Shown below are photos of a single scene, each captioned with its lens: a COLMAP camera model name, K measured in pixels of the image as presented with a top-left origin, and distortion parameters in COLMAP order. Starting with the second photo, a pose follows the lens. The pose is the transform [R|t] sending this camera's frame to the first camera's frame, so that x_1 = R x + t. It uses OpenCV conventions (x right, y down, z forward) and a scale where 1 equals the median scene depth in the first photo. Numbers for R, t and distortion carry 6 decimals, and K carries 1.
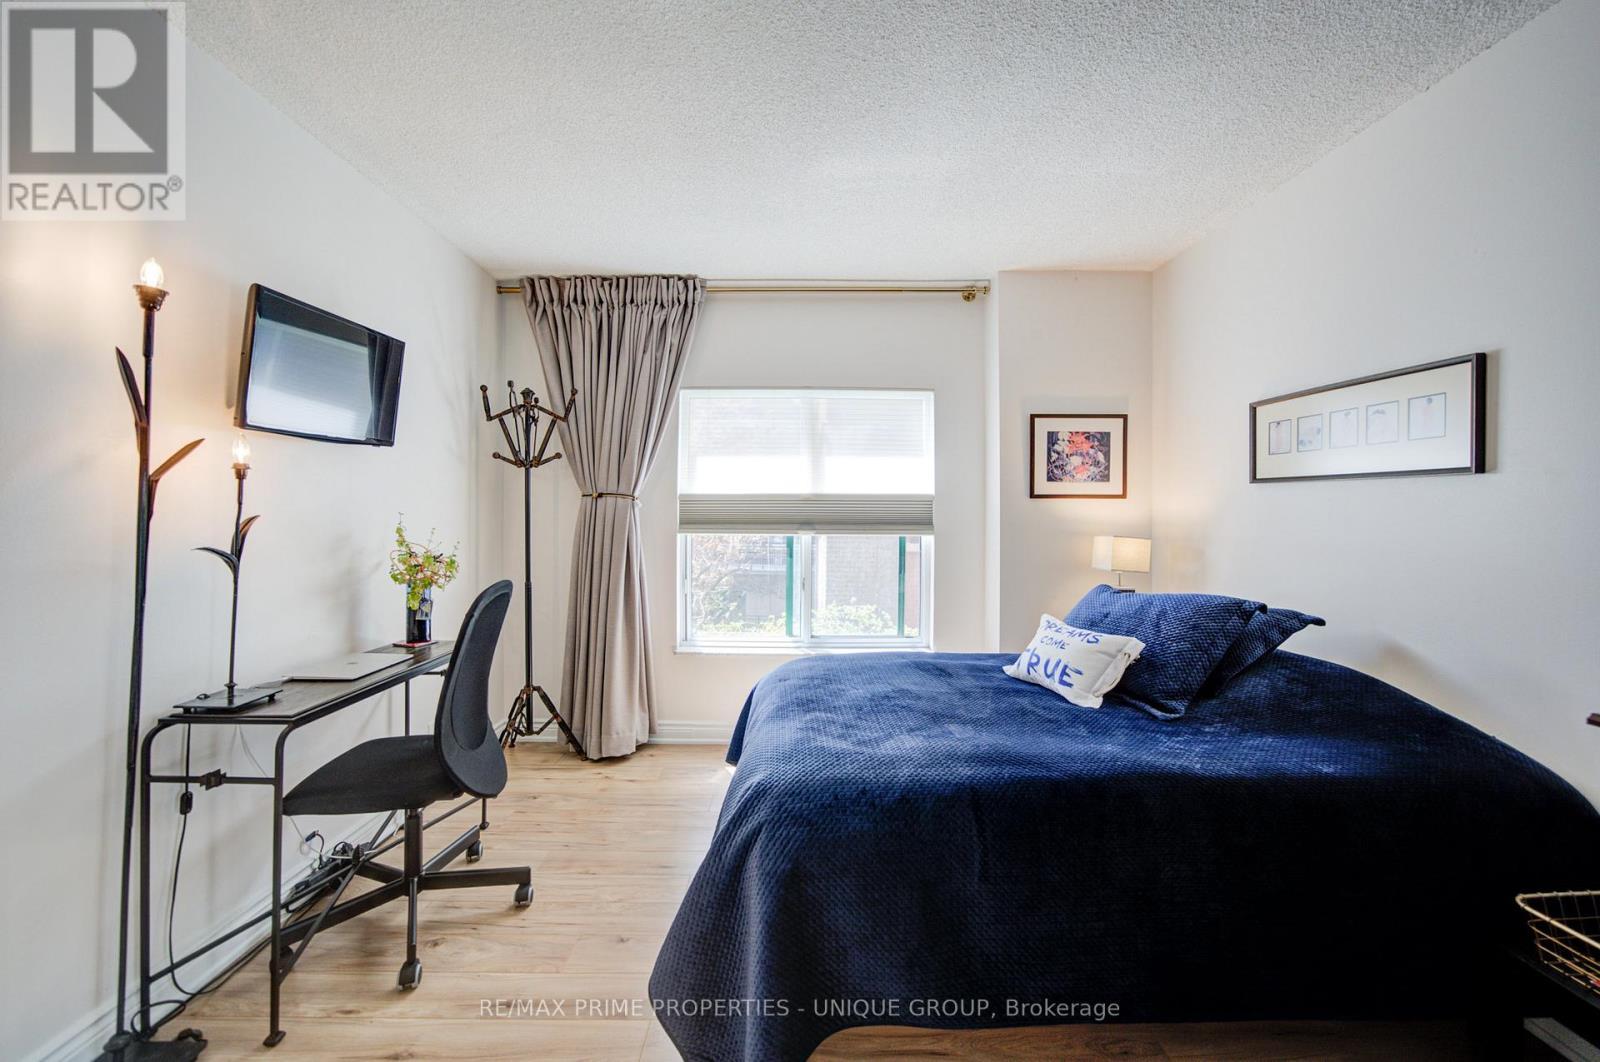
lens RADIAL K [[619.3, 0, 797.1], [0, 619.3, 511.4], [0, 0, 1]] dist [-0.001963, 0.004260]
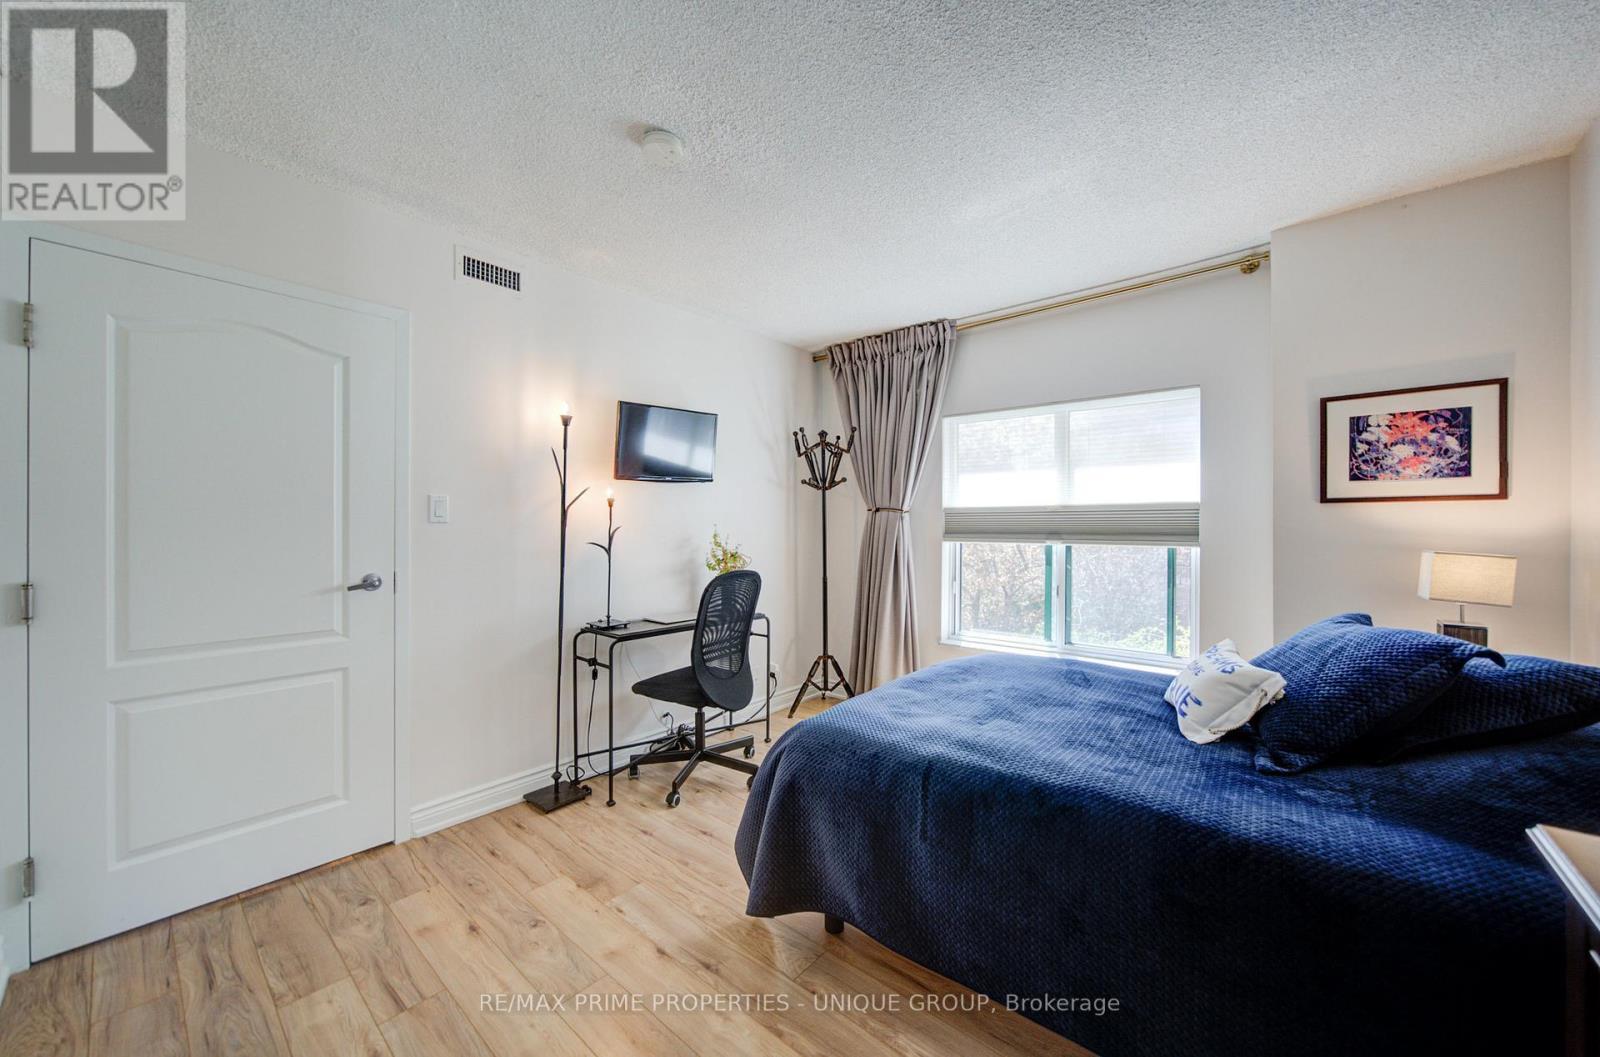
lens RADIAL K [[572.9, 0, 805.7], [0, 572.9, 515.0], [0, 0, 1]] dist [-0.001450, 0.000094]
pose [[0.778437, -0.014707, -0.627551, 0.316585], [0.006071, 0.999855, -0.015901, 0.001866], [0.627693, 0.008568, 0.778413, 0.009028]]
